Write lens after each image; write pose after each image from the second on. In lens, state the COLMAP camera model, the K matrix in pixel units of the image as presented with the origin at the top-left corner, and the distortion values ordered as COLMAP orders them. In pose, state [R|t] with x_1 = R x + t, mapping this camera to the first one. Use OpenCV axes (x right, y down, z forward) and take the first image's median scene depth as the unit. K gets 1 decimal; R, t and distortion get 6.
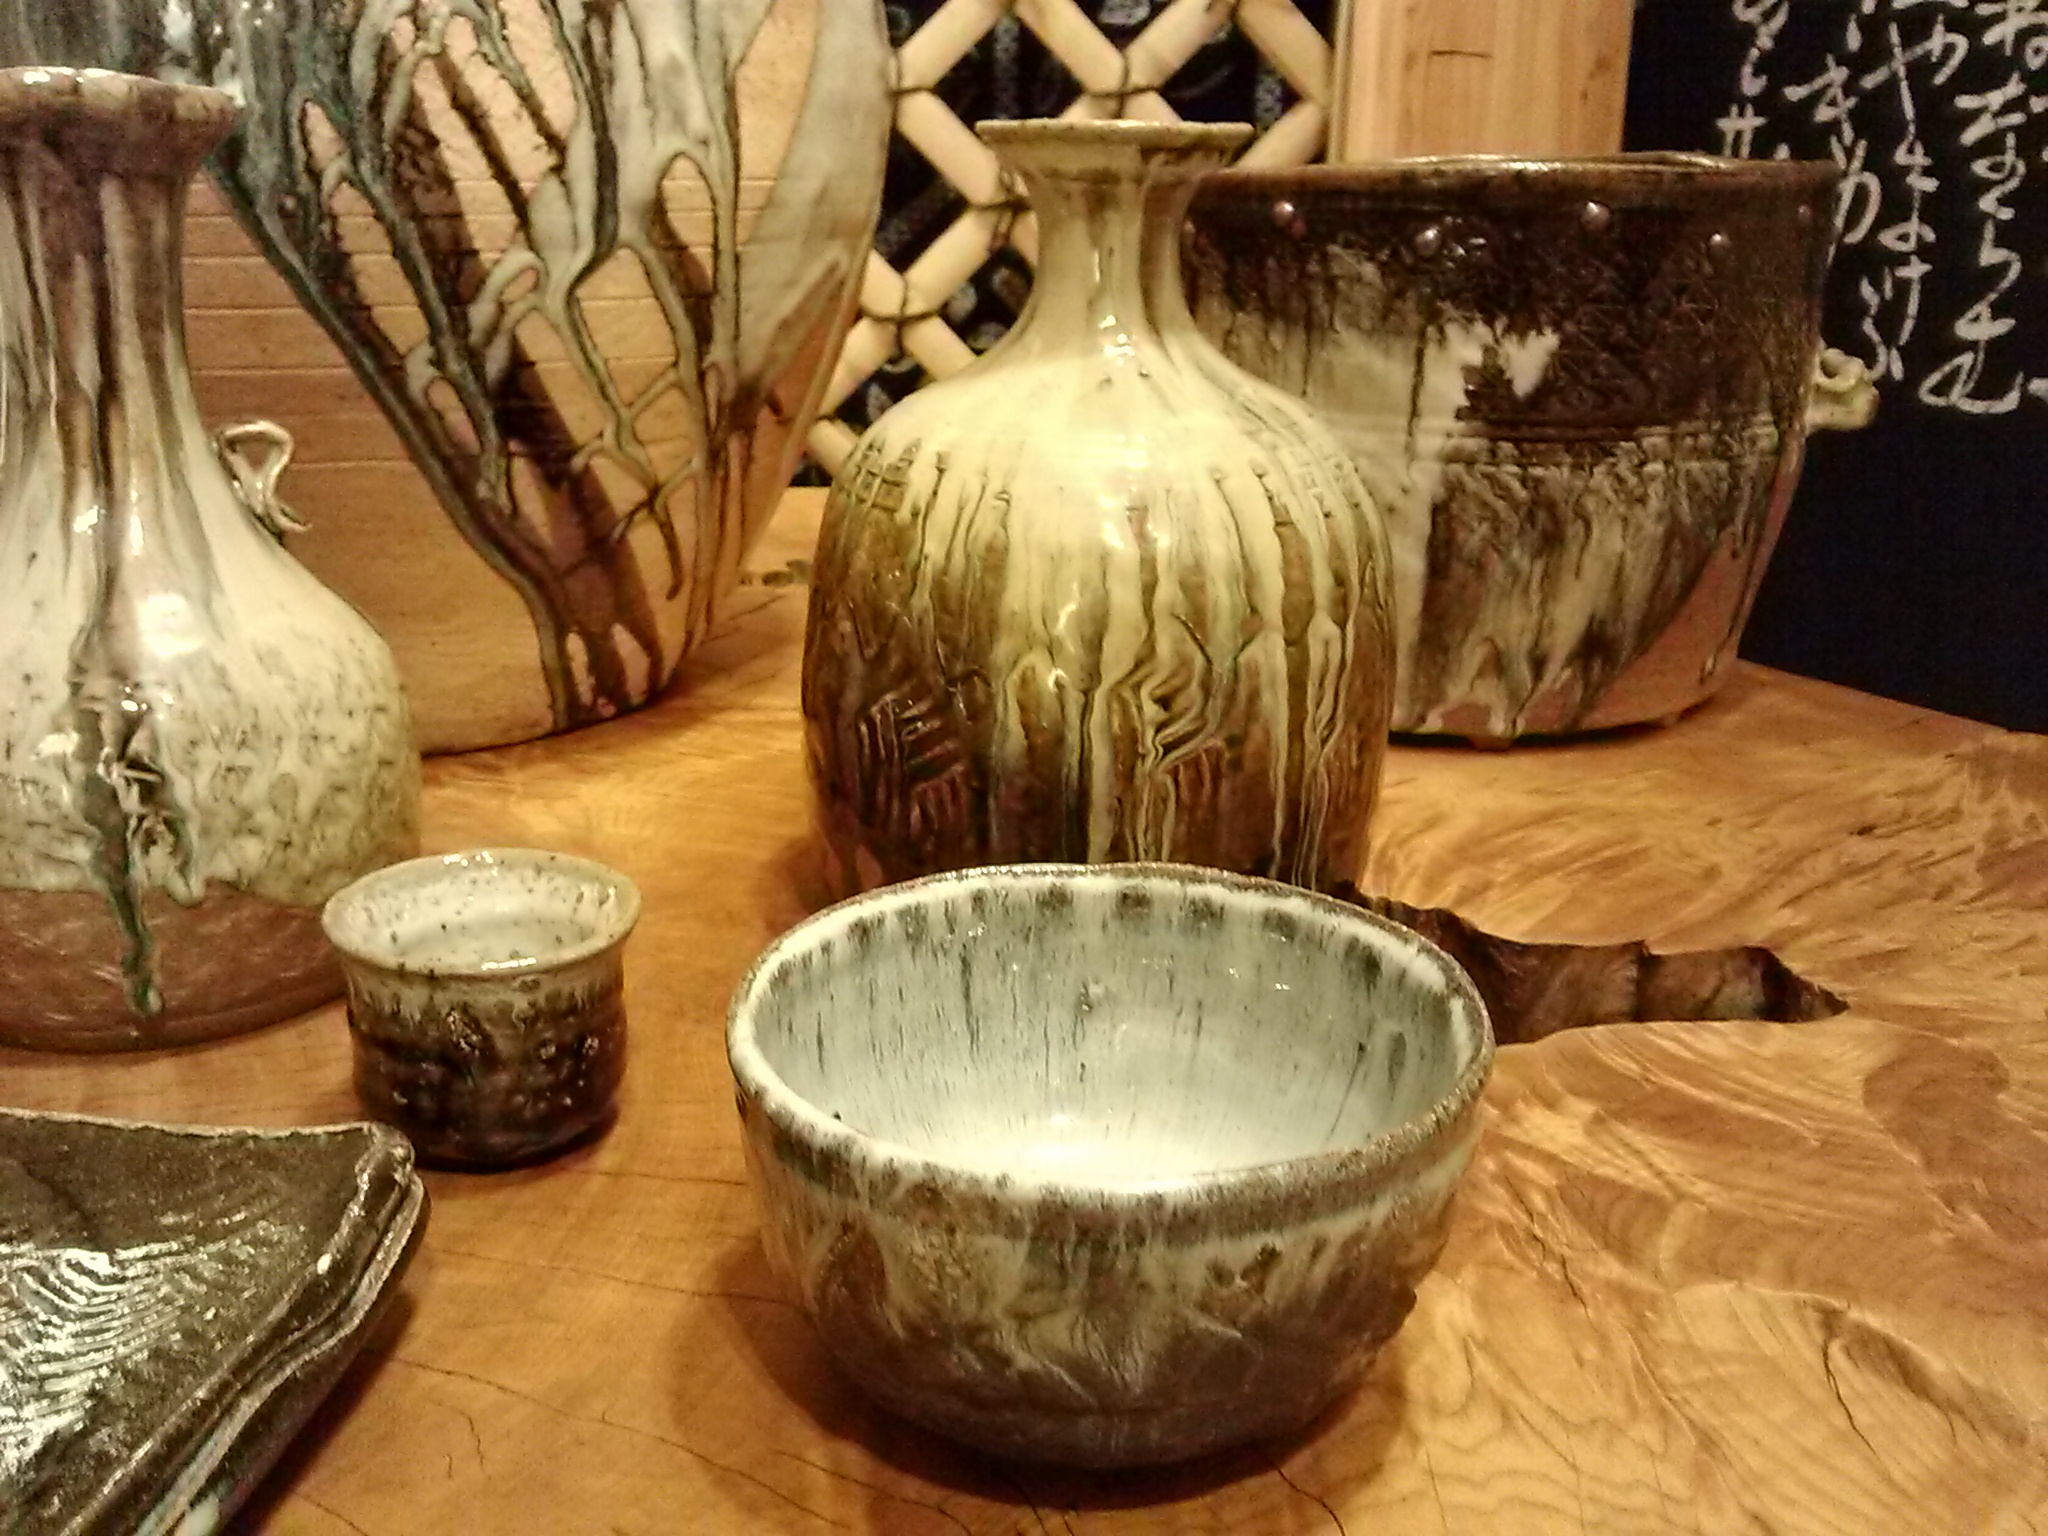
lens RADIAL K [[2048.5, 0, 1078.3], [0, 2048.5, 769.1], [0, 0, 1]] dist [0.090371, -0.315825]
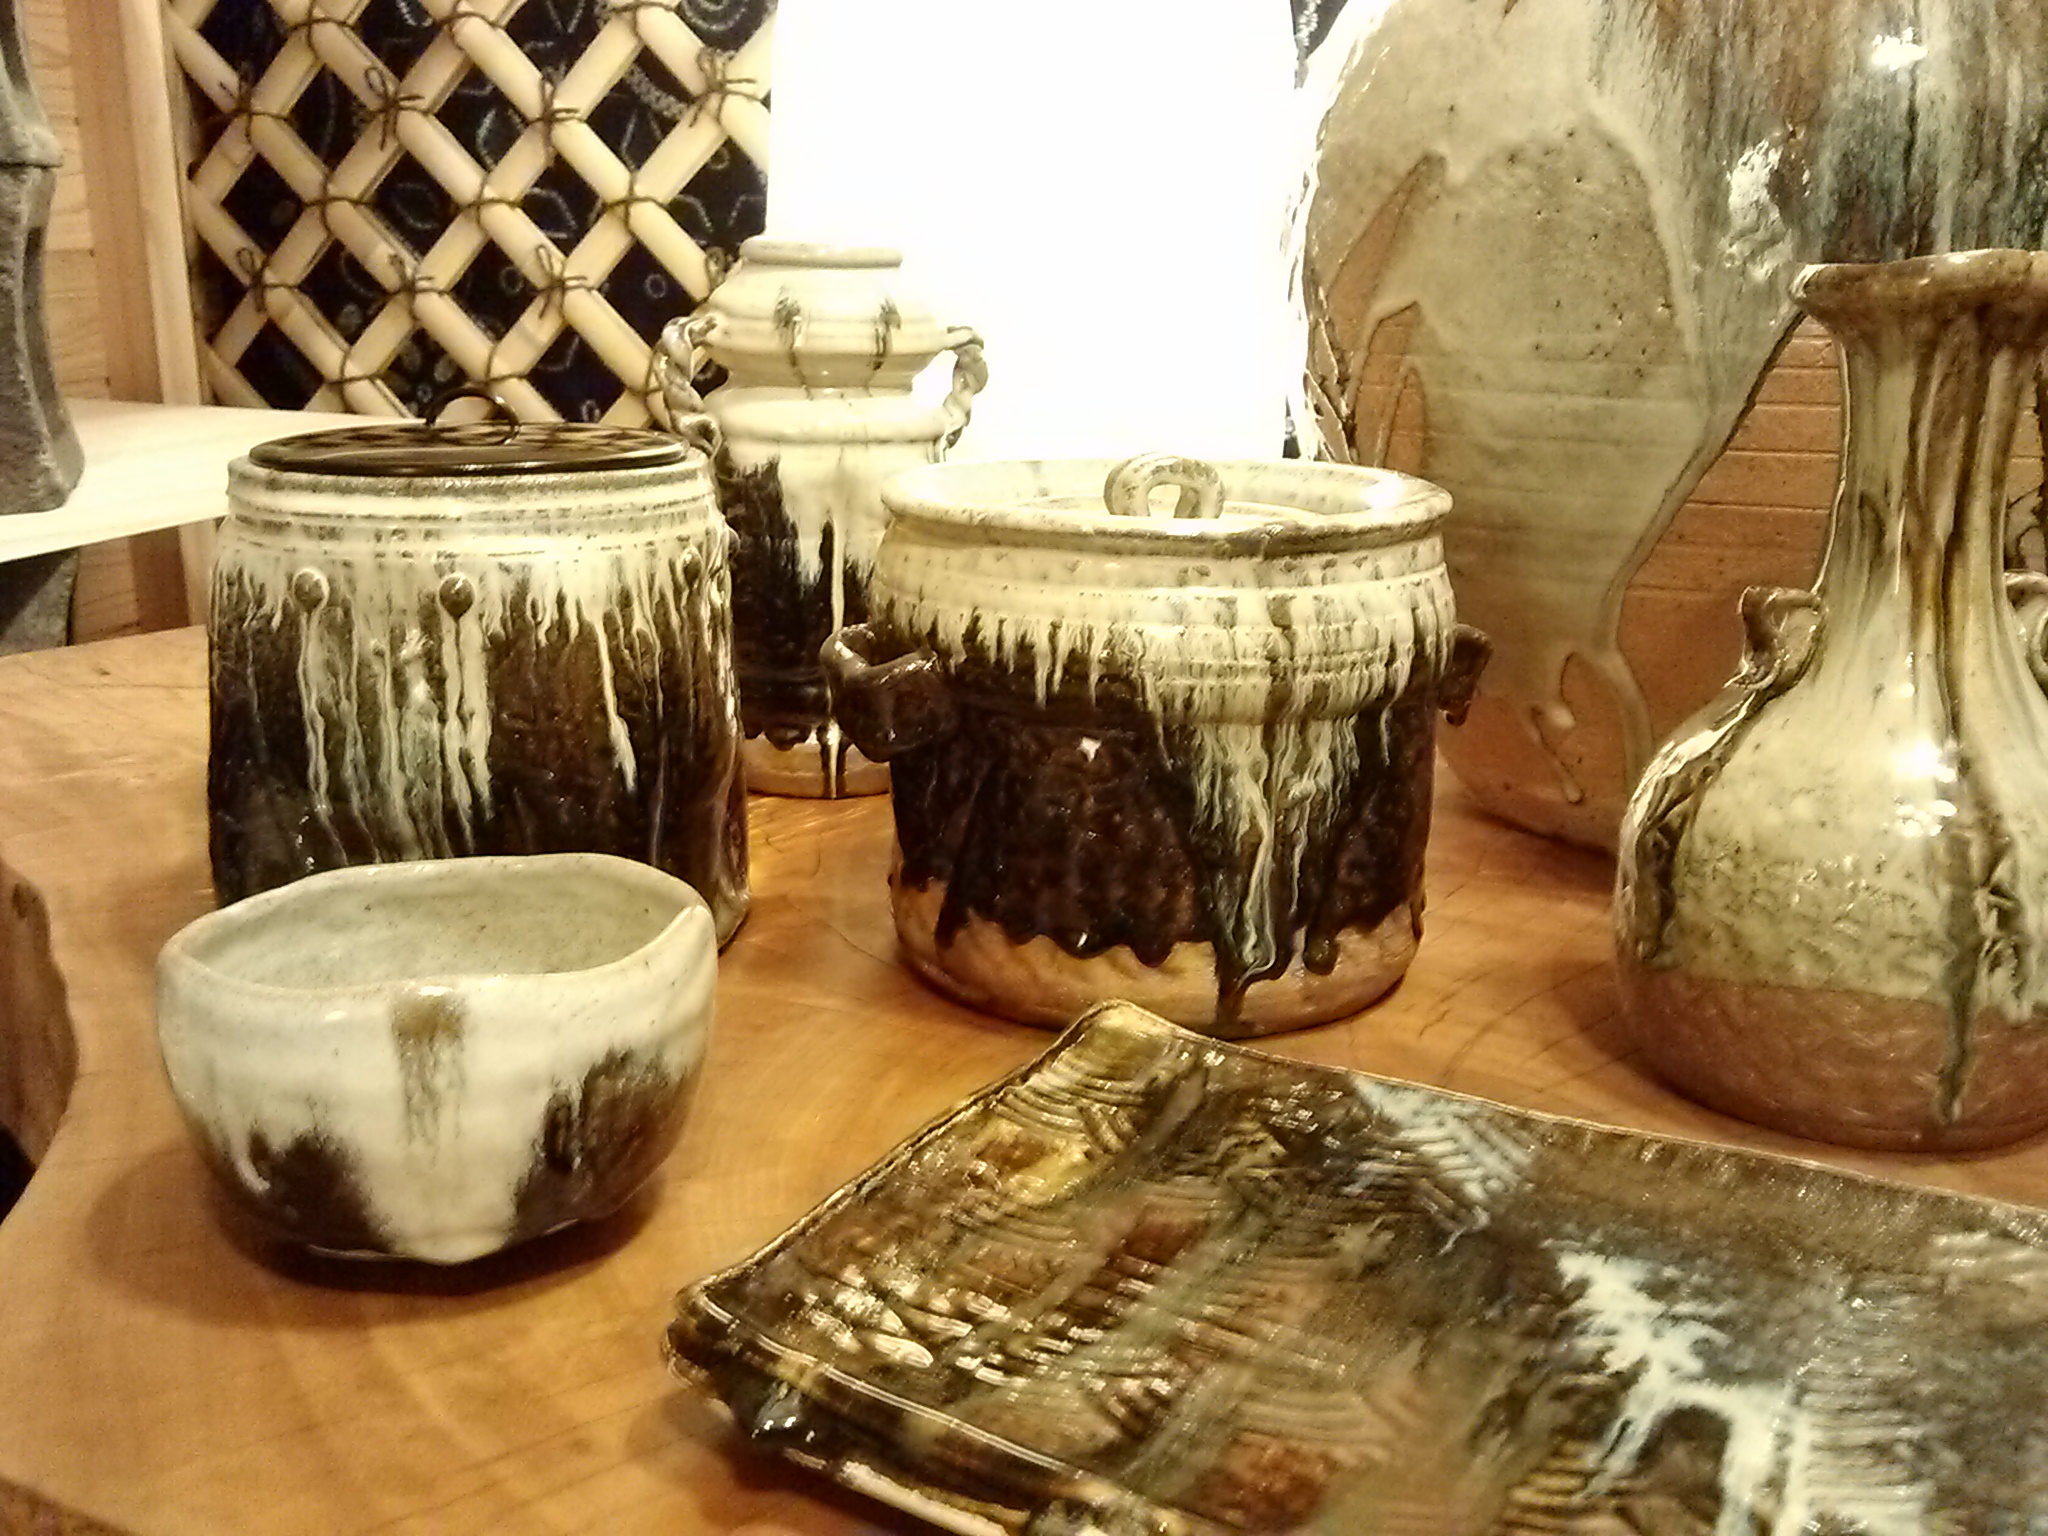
lens RADIAL K [[2040.5, 0, 1024.0], [0, 2040.5, 768.0], [0, 0, 1]] dist [0.080989, -0.236460]
pose [[0.940617, 0.087732, -0.327936, -0.453099], [-0.102566, 0.994327, -0.028179, 0.012385], [0.323603, 0.060141, 0.944280, -0.136641]]
